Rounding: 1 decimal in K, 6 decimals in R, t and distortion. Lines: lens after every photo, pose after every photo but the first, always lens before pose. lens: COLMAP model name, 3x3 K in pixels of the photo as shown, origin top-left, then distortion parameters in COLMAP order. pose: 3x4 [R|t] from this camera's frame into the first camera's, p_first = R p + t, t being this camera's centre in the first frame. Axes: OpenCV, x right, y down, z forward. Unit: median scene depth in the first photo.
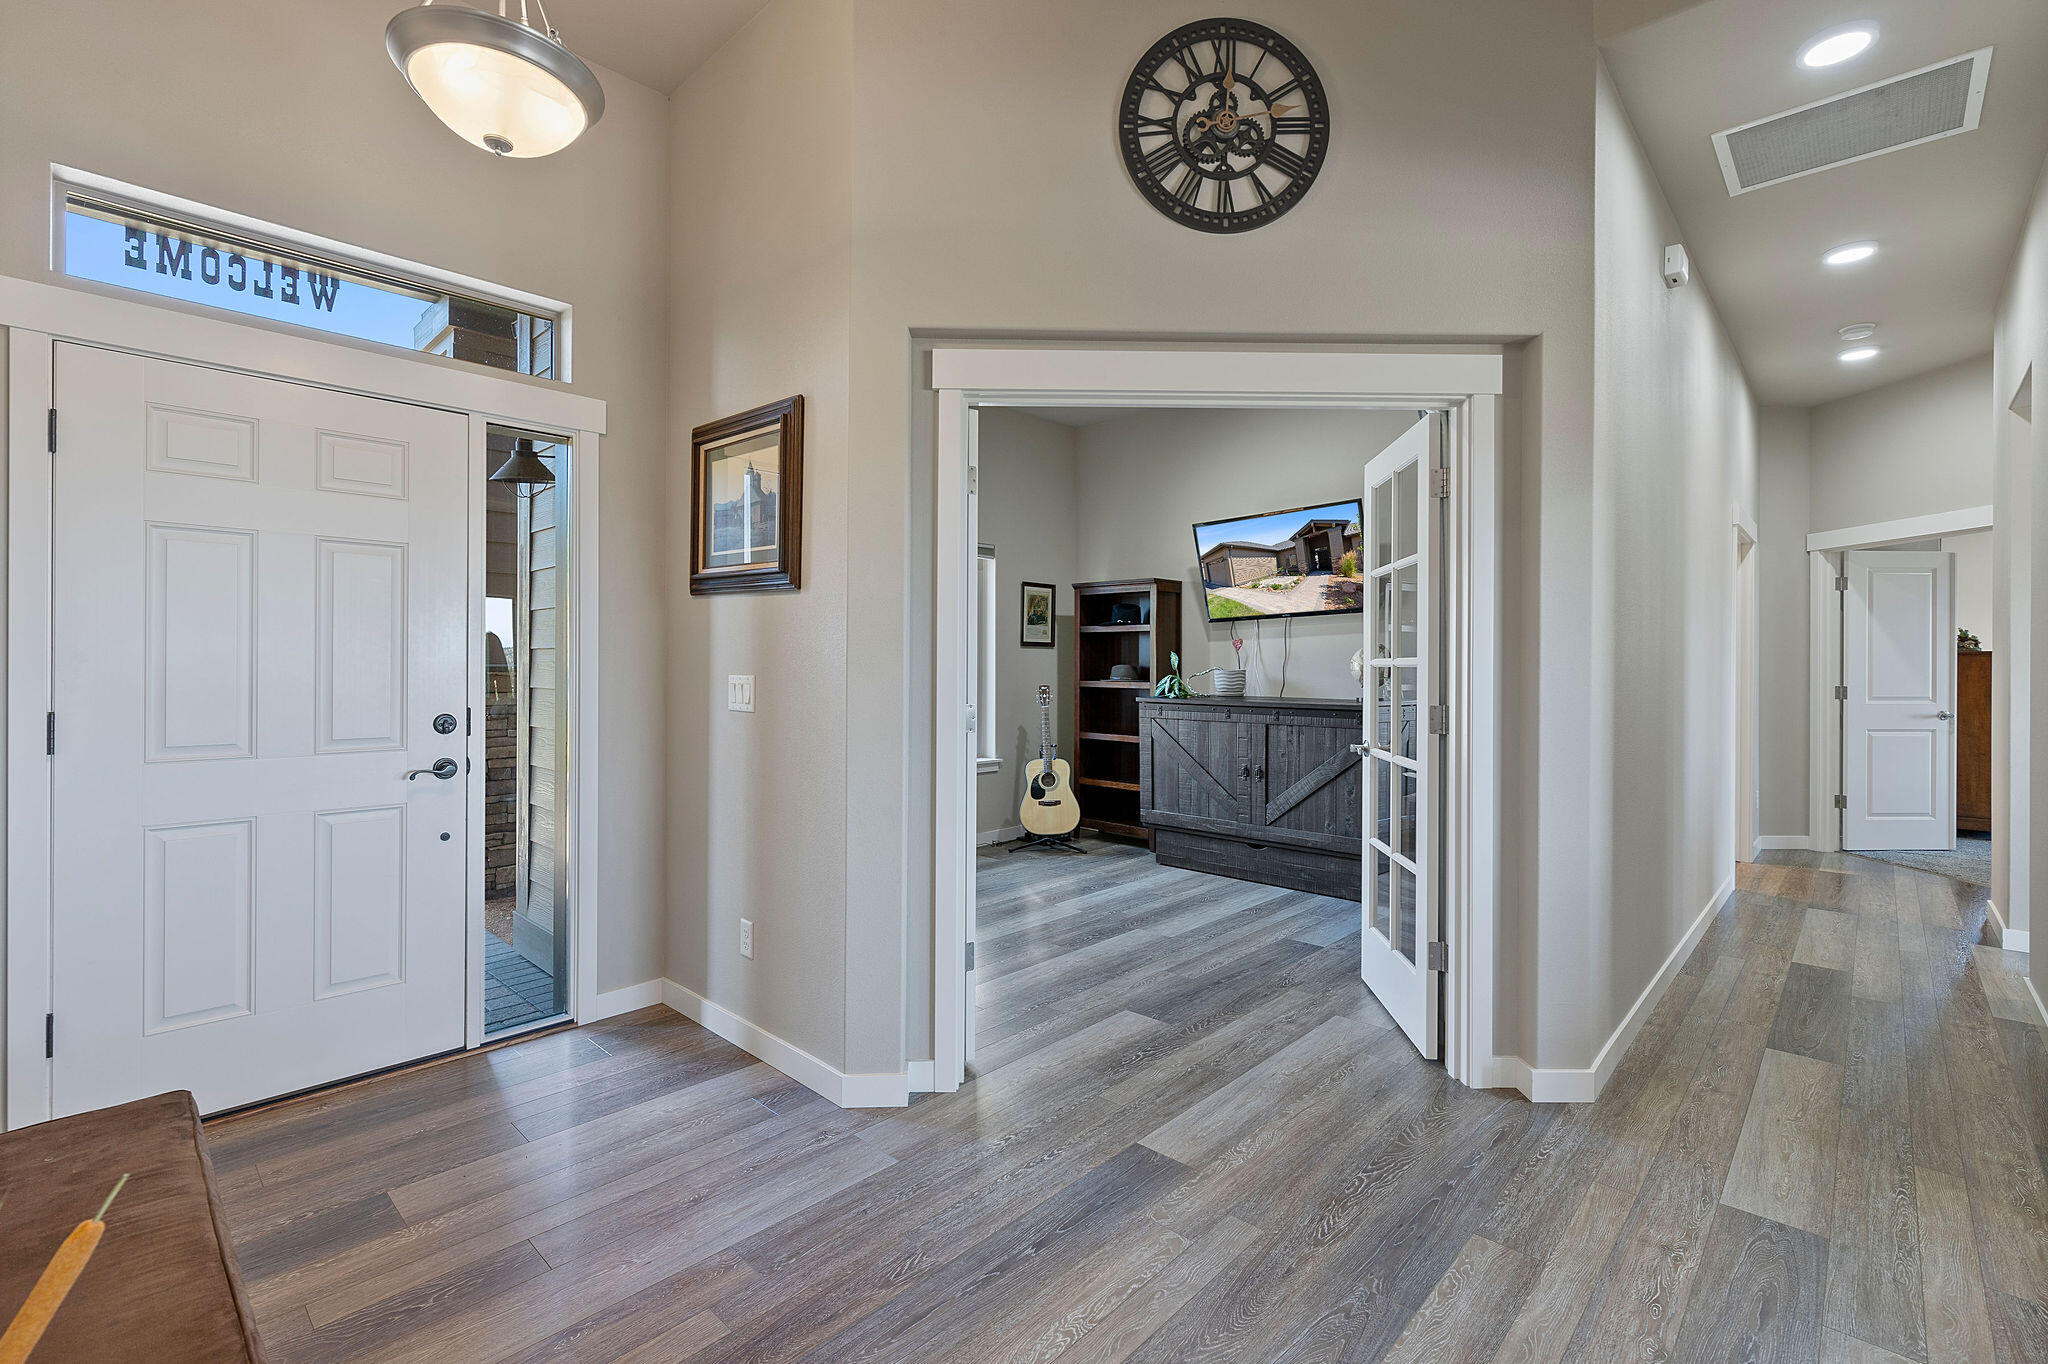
lens RADIAL K [[897.8, 0, 1032.0], [0, 897.8, 665.8], [0, 0, 1]] dist [0.001439, 0.000250]
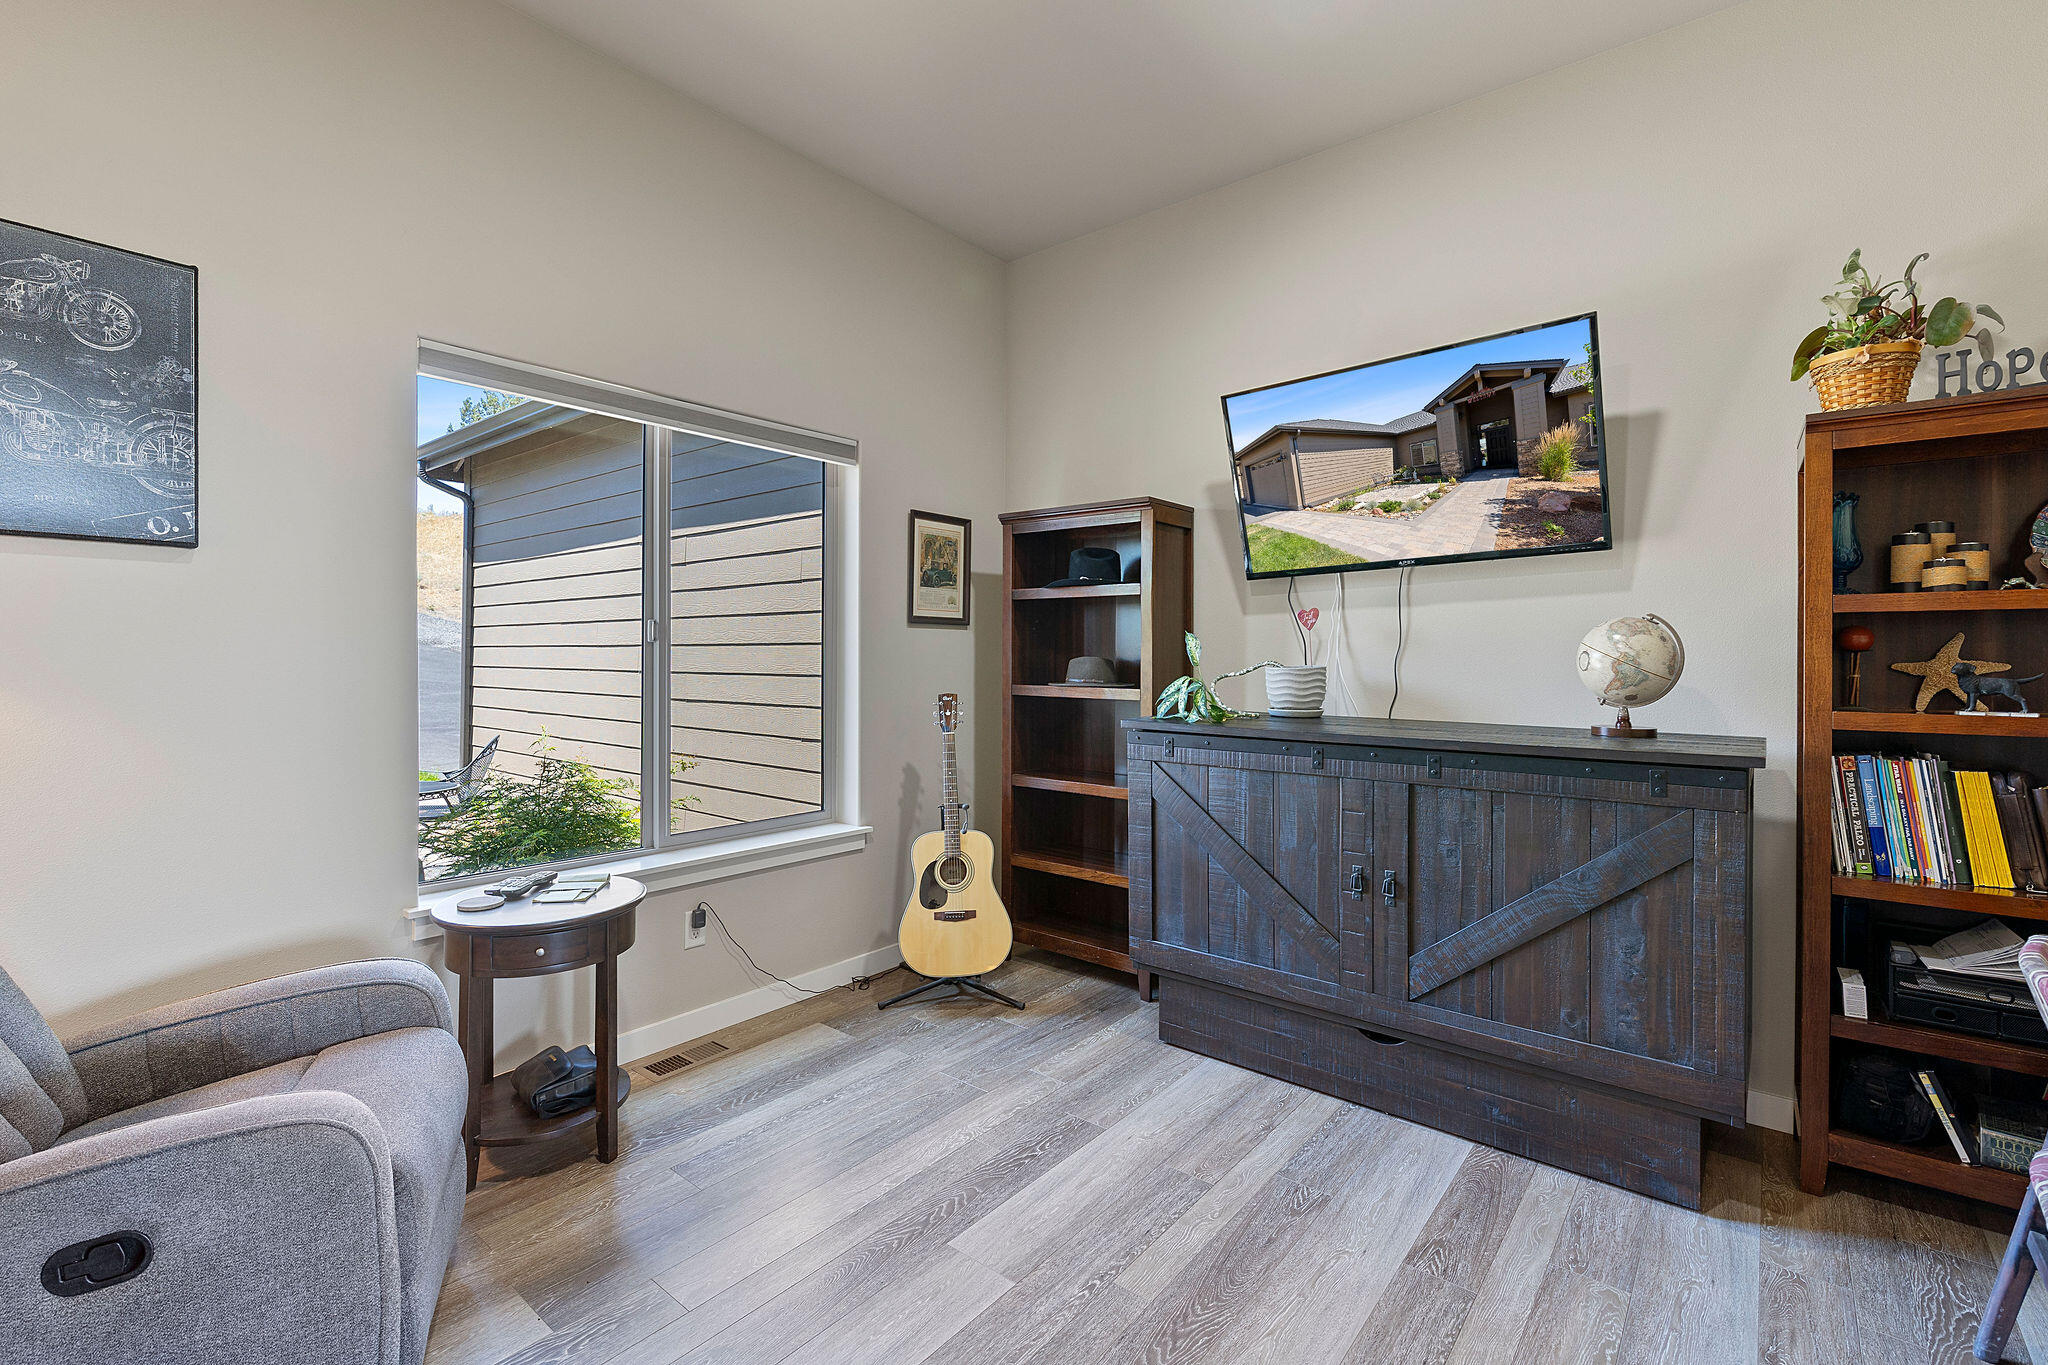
lens RADIAL K [[897.8, 0, 1032.0], [0, 897.8, 666.3], [0, 0, 1]] dist [0.001439, 0.000250]
pose [[0.997299, -0.000357, 0.073451, 0.026373], [-0.000379, 0.999950, 0.010009, -0.000712], [-0.073451, -0.010010, 0.997249, 0.472767]]
